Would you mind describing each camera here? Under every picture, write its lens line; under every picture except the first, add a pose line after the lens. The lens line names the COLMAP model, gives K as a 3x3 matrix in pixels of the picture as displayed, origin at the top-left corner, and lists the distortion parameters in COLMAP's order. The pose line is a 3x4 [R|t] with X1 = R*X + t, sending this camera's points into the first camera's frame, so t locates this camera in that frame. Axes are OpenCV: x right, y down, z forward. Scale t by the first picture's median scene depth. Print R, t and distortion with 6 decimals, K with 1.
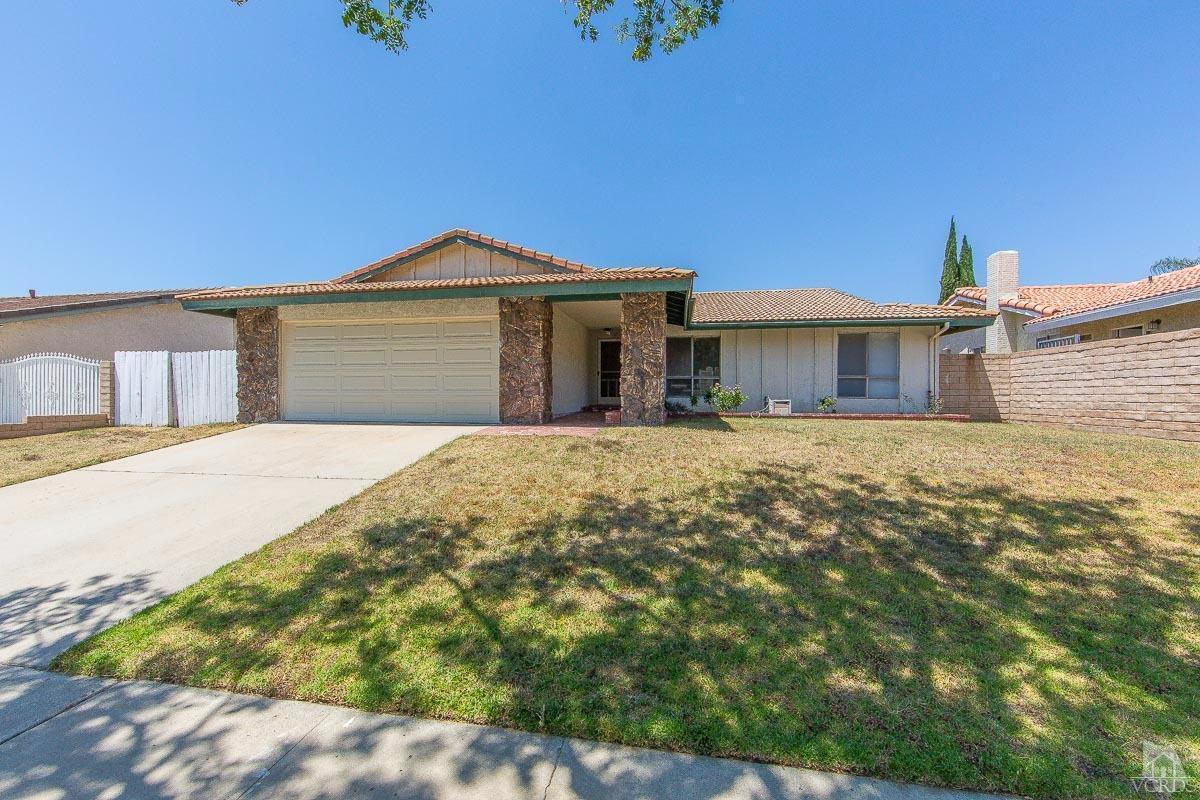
lens RADIAL K [[472.2, 0, 596.0], [0, 472.2, 397.7], [0, 0, 1]] dist [-0.001317, -0.000052]
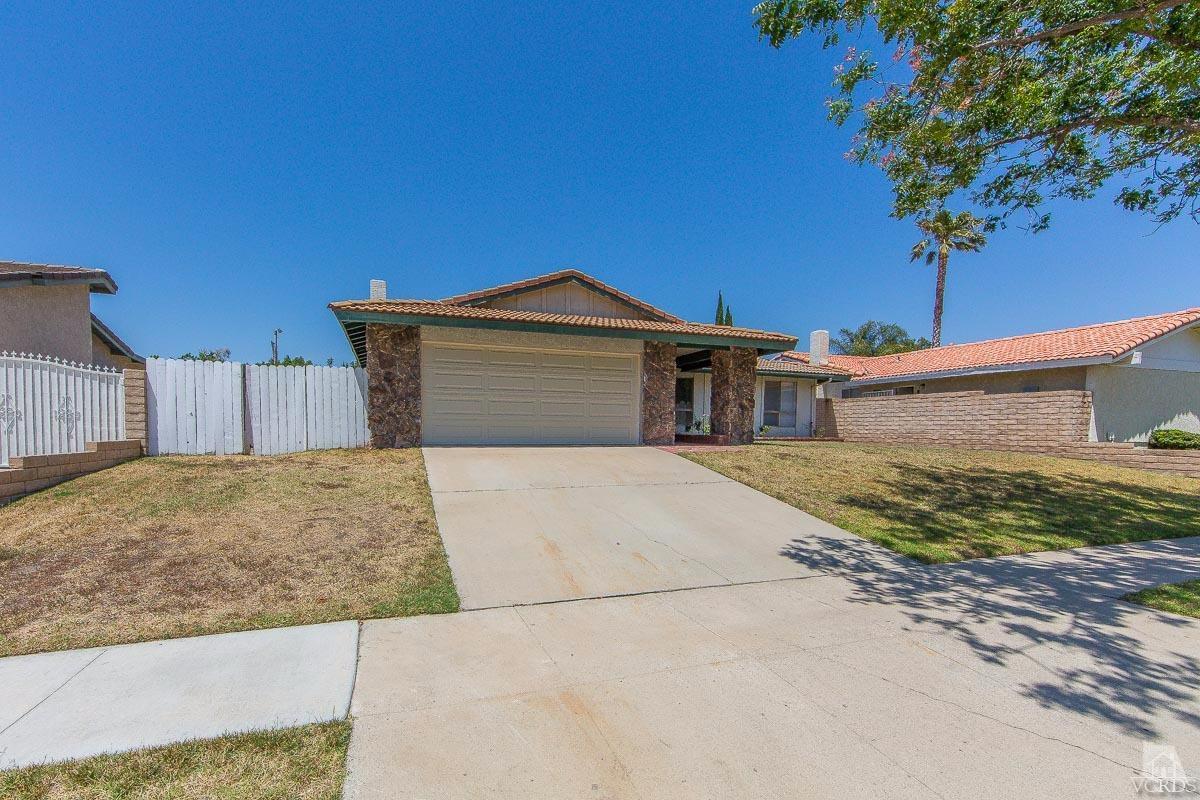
lens RADIAL K [[492.4, 0, 538.0], [0, 492.4, 445.1], [0, 0, 1]] dist [-0.002535, -0.000352]
pose [[0.888378, -0.009720, 0.459010, -0.897707], [-0.006363, 0.999419, 0.033478, 0.013254], [-0.459069, -0.032662, 0.887800, 0.002975]]
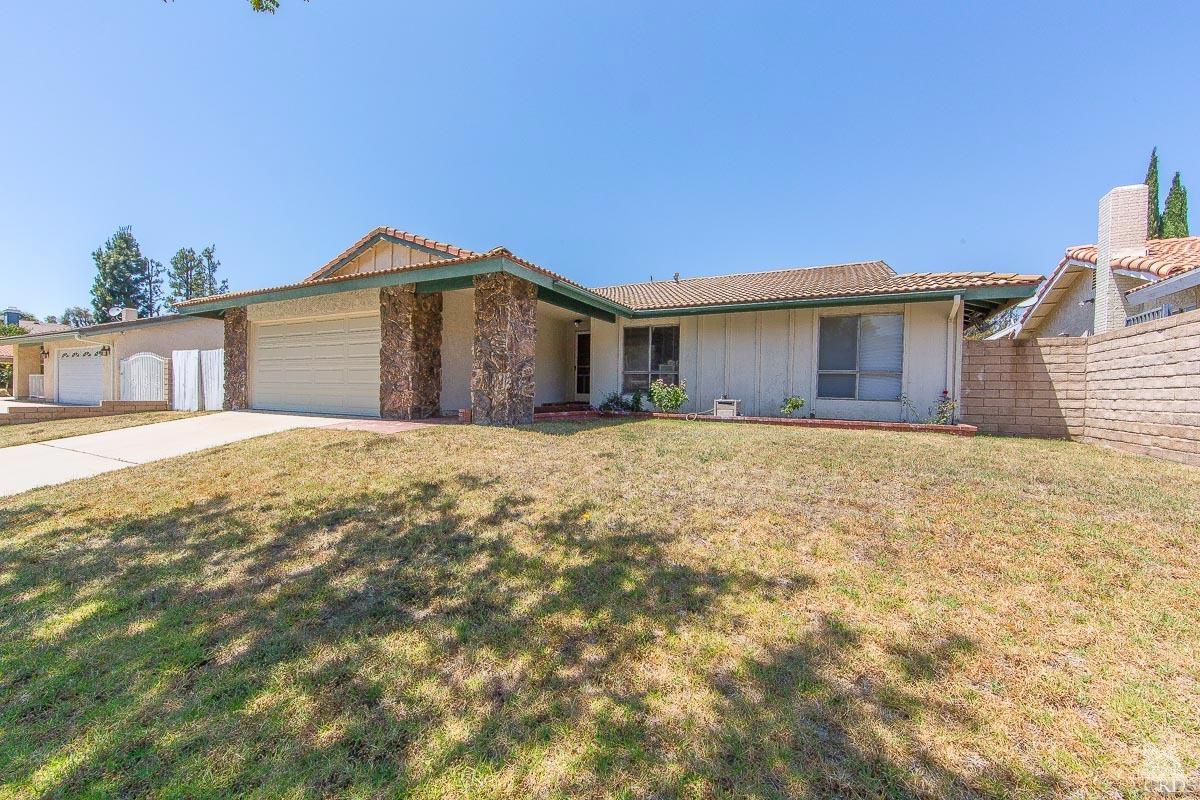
lens RADIAL K [[472.2, 0, 596.0], [0, 472.2, 397.7], [0, 0, 1]] dist [-0.001317, -0.000052]
pose [[0.952487, 0.017960, -0.304049, 0.470114], [-0.015745, 0.999829, 0.009734, -0.003640], [0.304172, -0.004485, 0.952607, 0.165224]]
